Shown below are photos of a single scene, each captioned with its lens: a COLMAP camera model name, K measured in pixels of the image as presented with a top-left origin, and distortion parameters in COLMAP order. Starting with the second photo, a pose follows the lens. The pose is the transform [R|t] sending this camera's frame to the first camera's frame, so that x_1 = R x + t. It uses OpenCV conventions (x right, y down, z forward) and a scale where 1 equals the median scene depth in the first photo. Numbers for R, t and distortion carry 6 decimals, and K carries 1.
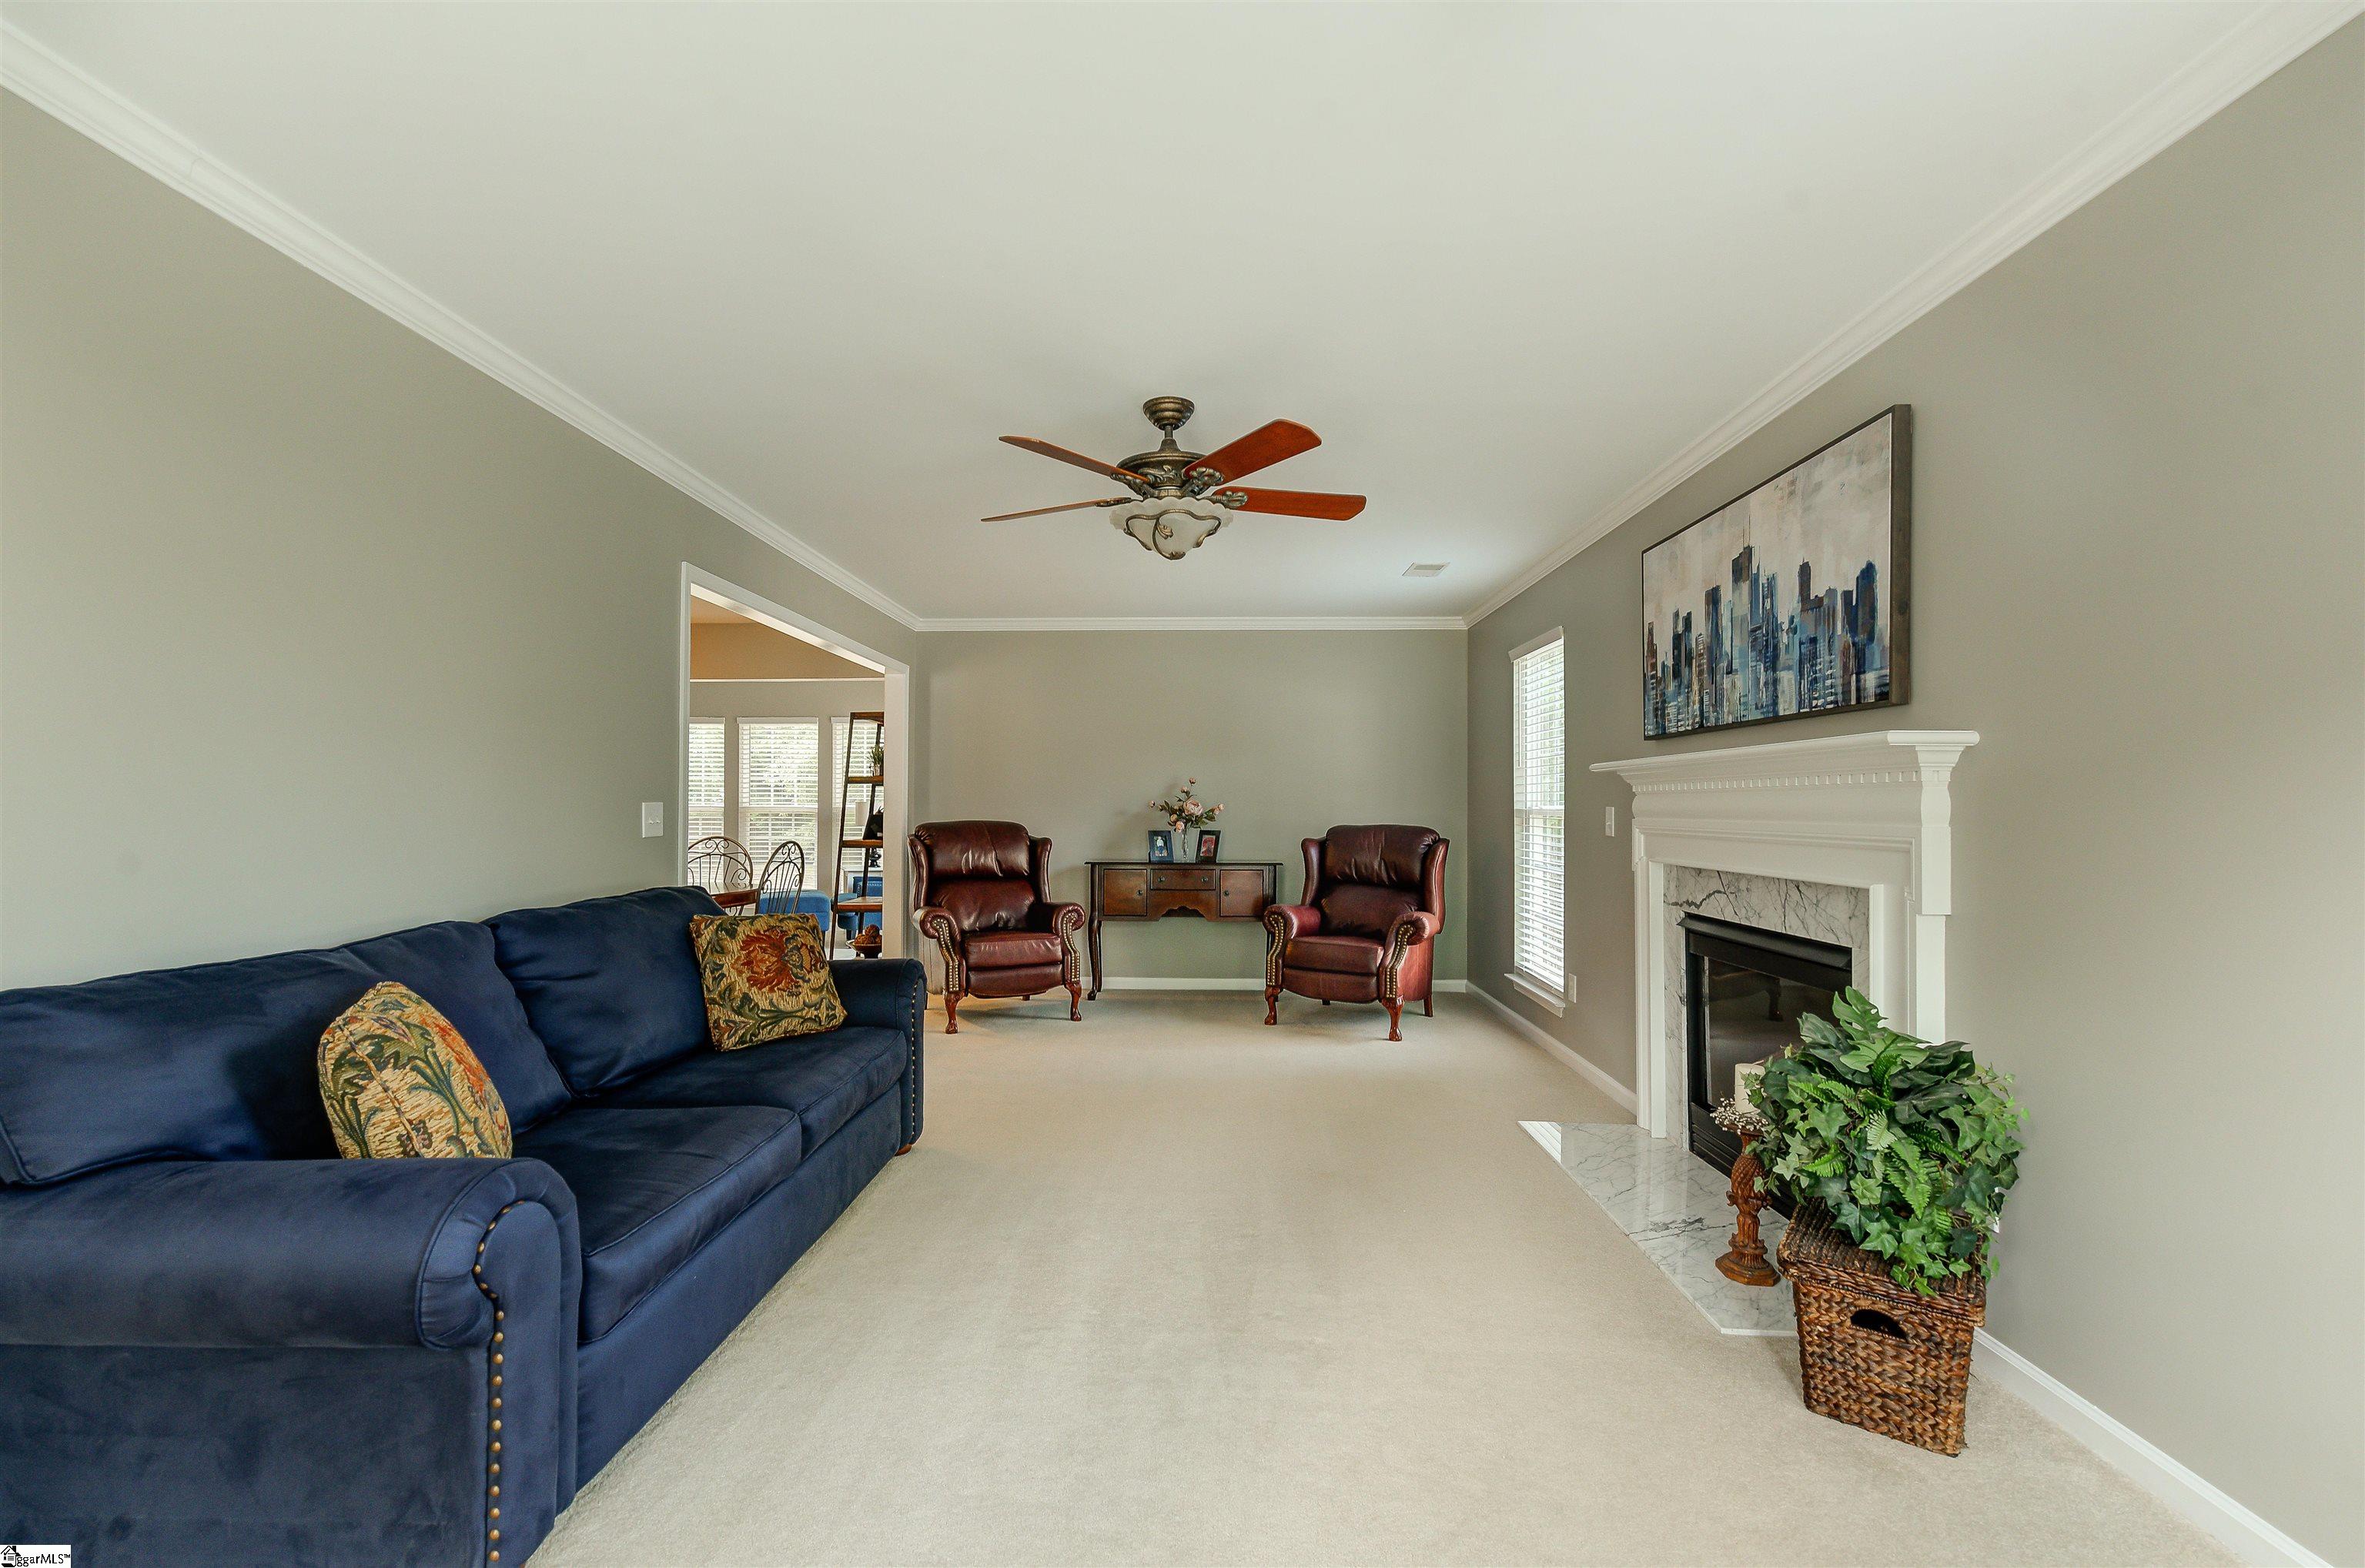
lens RADIAL K [[1027.0, 0, 1186.0], [0, 1027.0, 808.7], [0, 0, 1]] dist [0.009437, -0.001816]
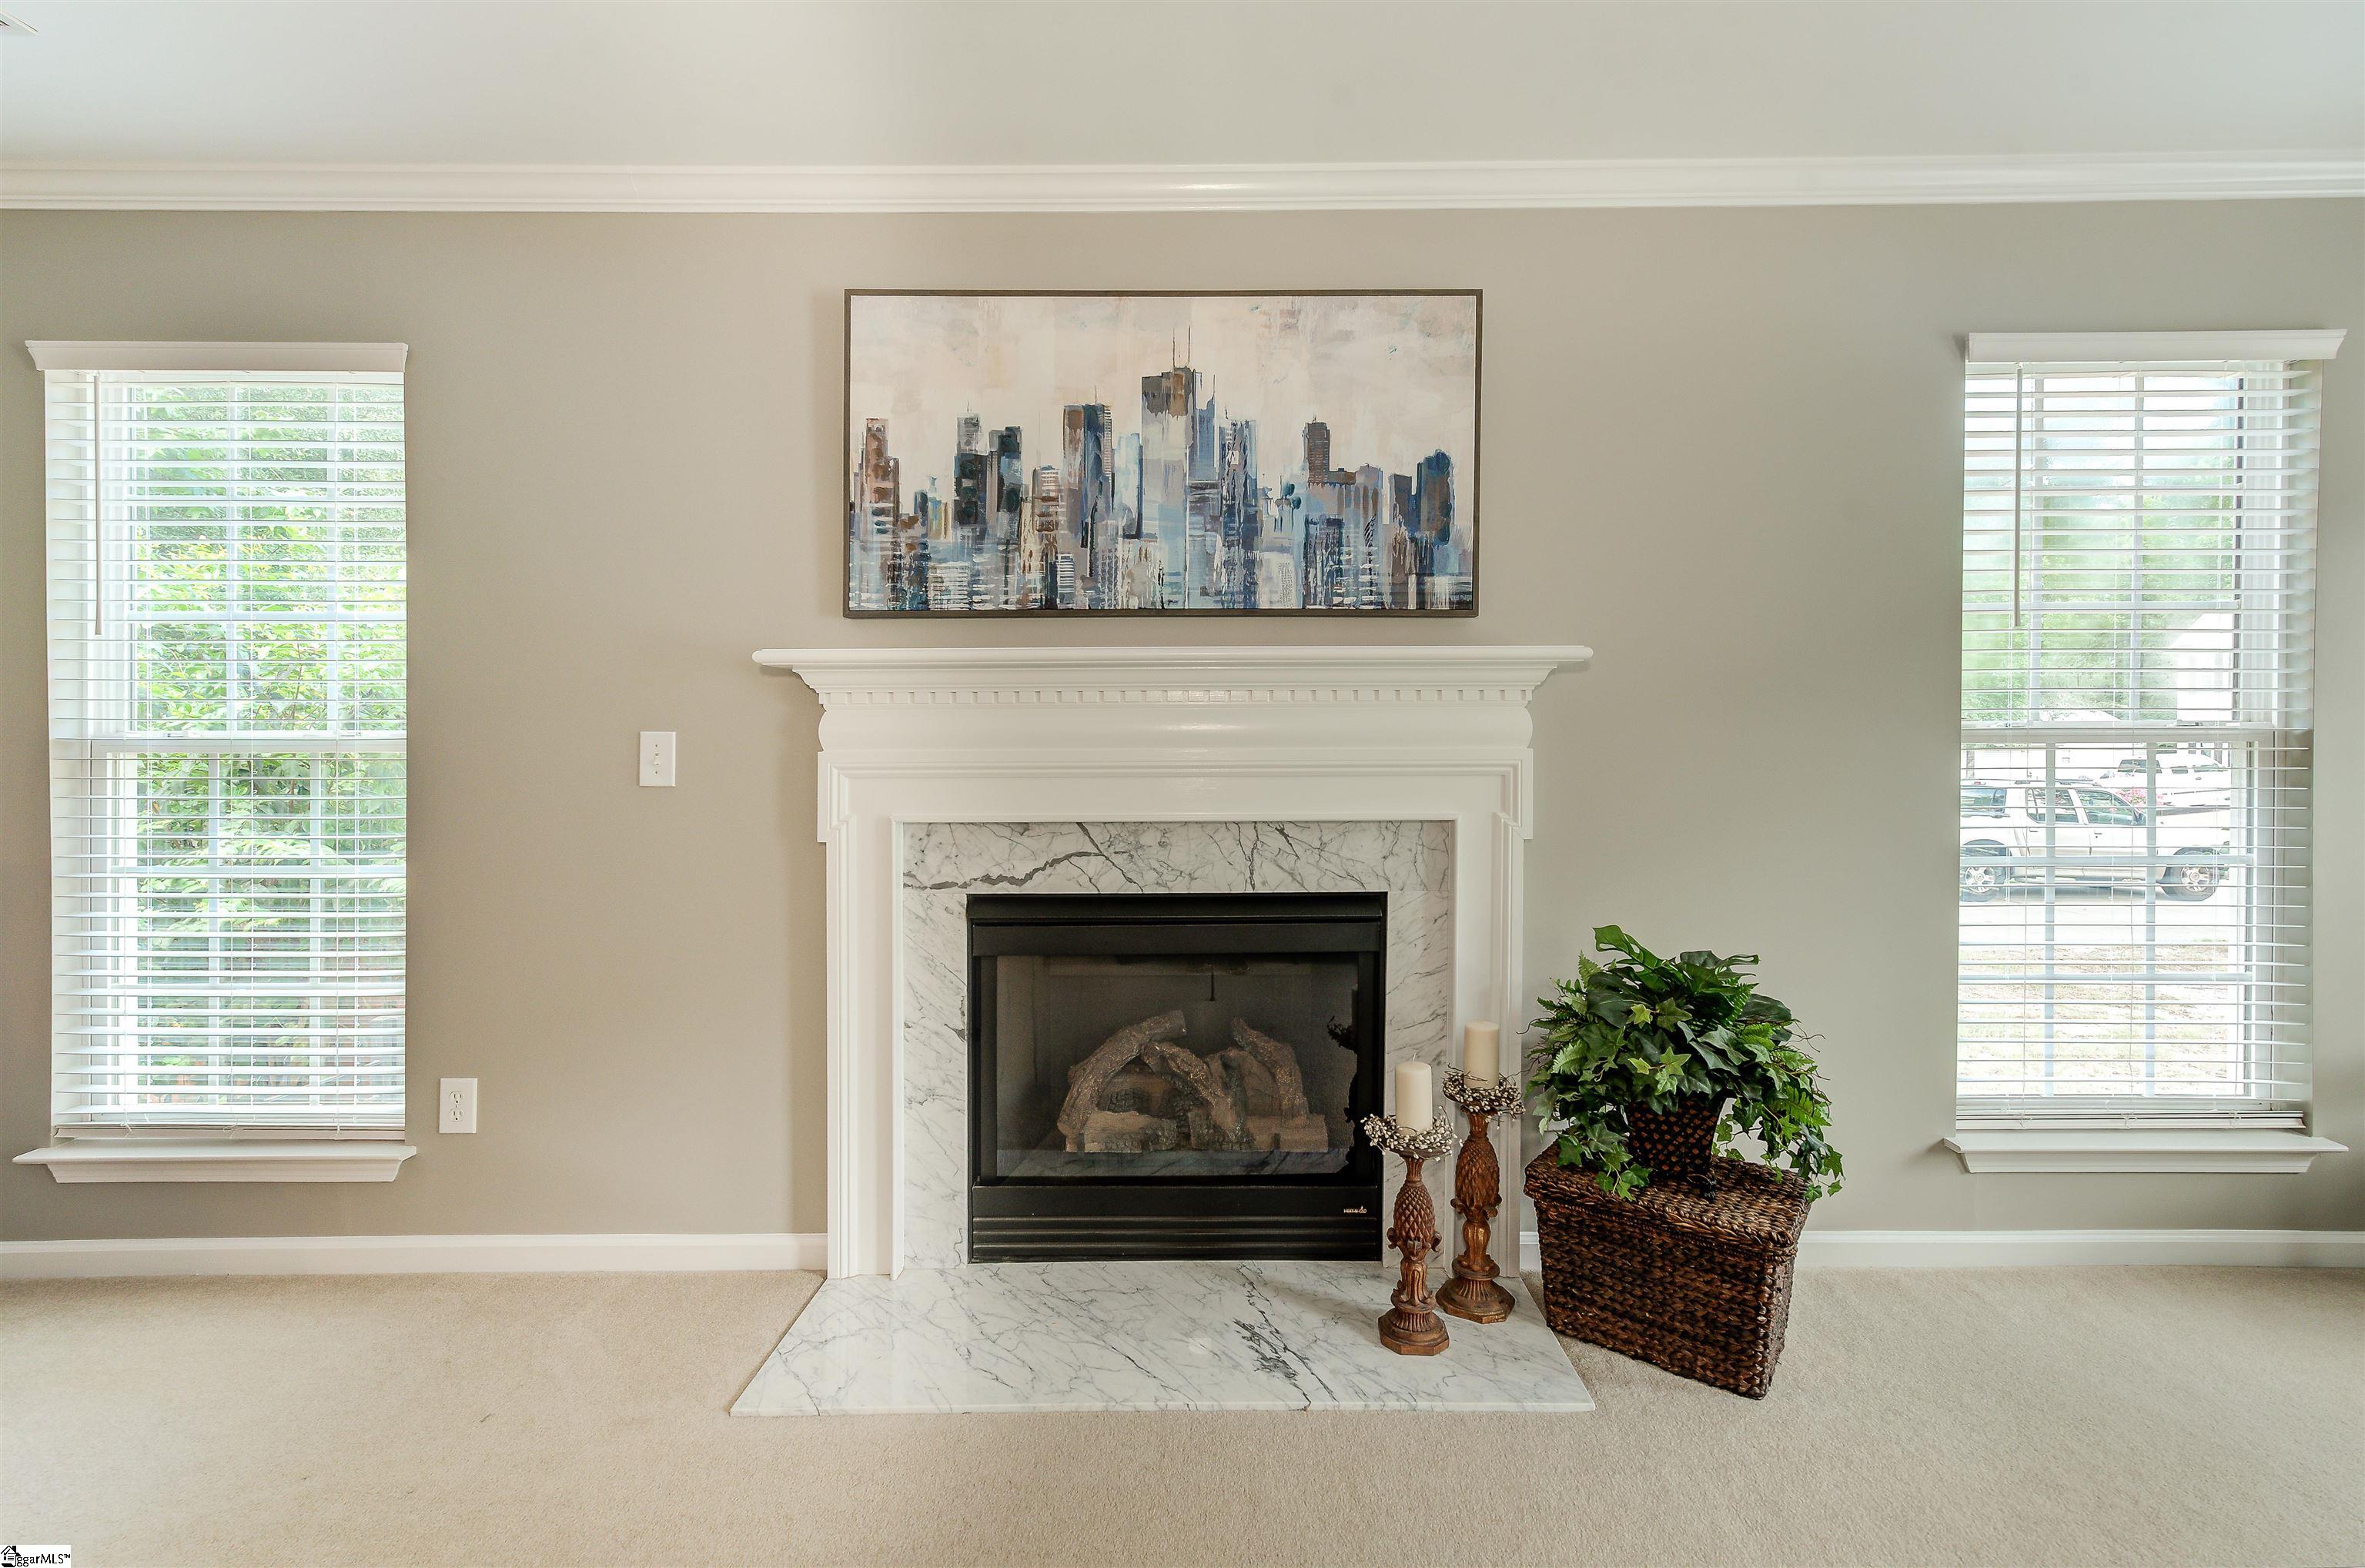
lens RADIAL K [[1027.0, 0, 1203.8], [0, 1027.0, 751.7], [0, 0, 1]] dist [0.009437, -0.001816]
pose [[-0.027261, -0.012731, 0.999547, -0.174287], [0.005879, 0.999900, 0.012896, 0.005395], [-0.999611, 0.006228, -0.027183, 0.976139]]
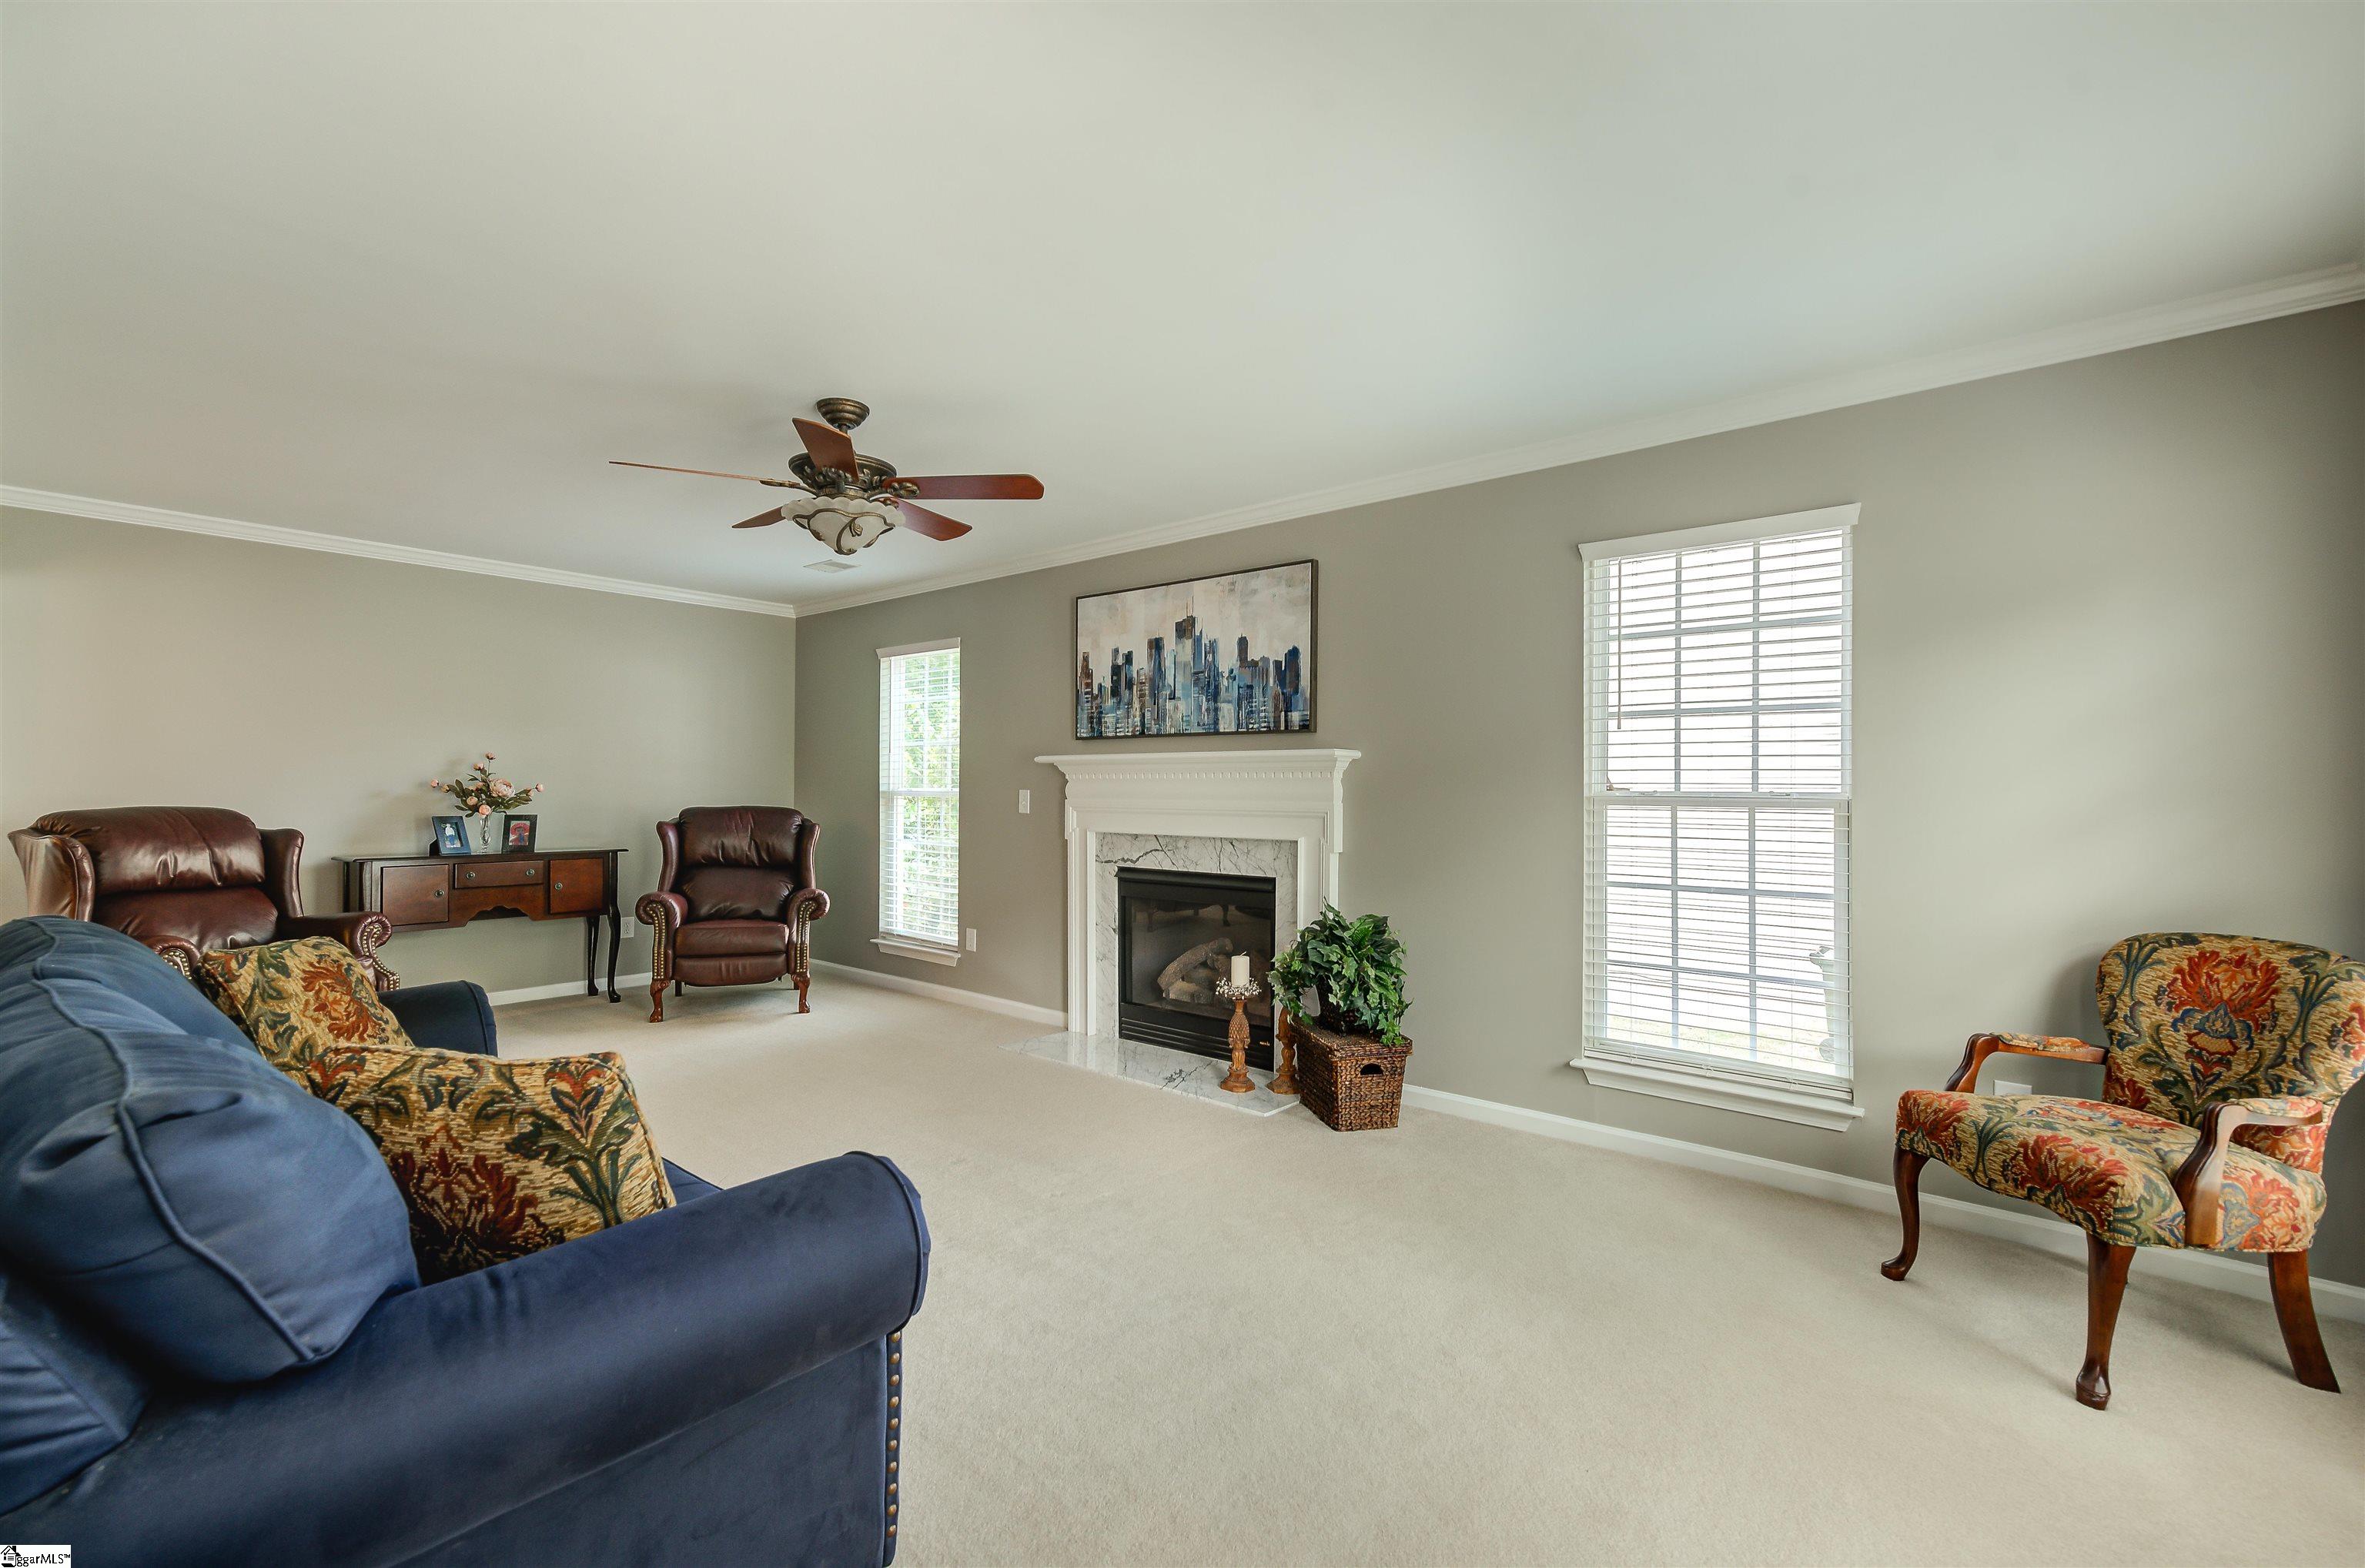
lens RADIAL K [[1027.0, 0, 1210.2], [0, 1027.0, 803.7], [0, 0, 1]] dist [0.009437, -0.001816]
pose [[0.610658, -0.009542, 0.791837, -0.598399], [-0.003102, 0.999891, 0.014441, -0.004525], [-0.791888, -0.011275, 0.610562, 0.065091]]
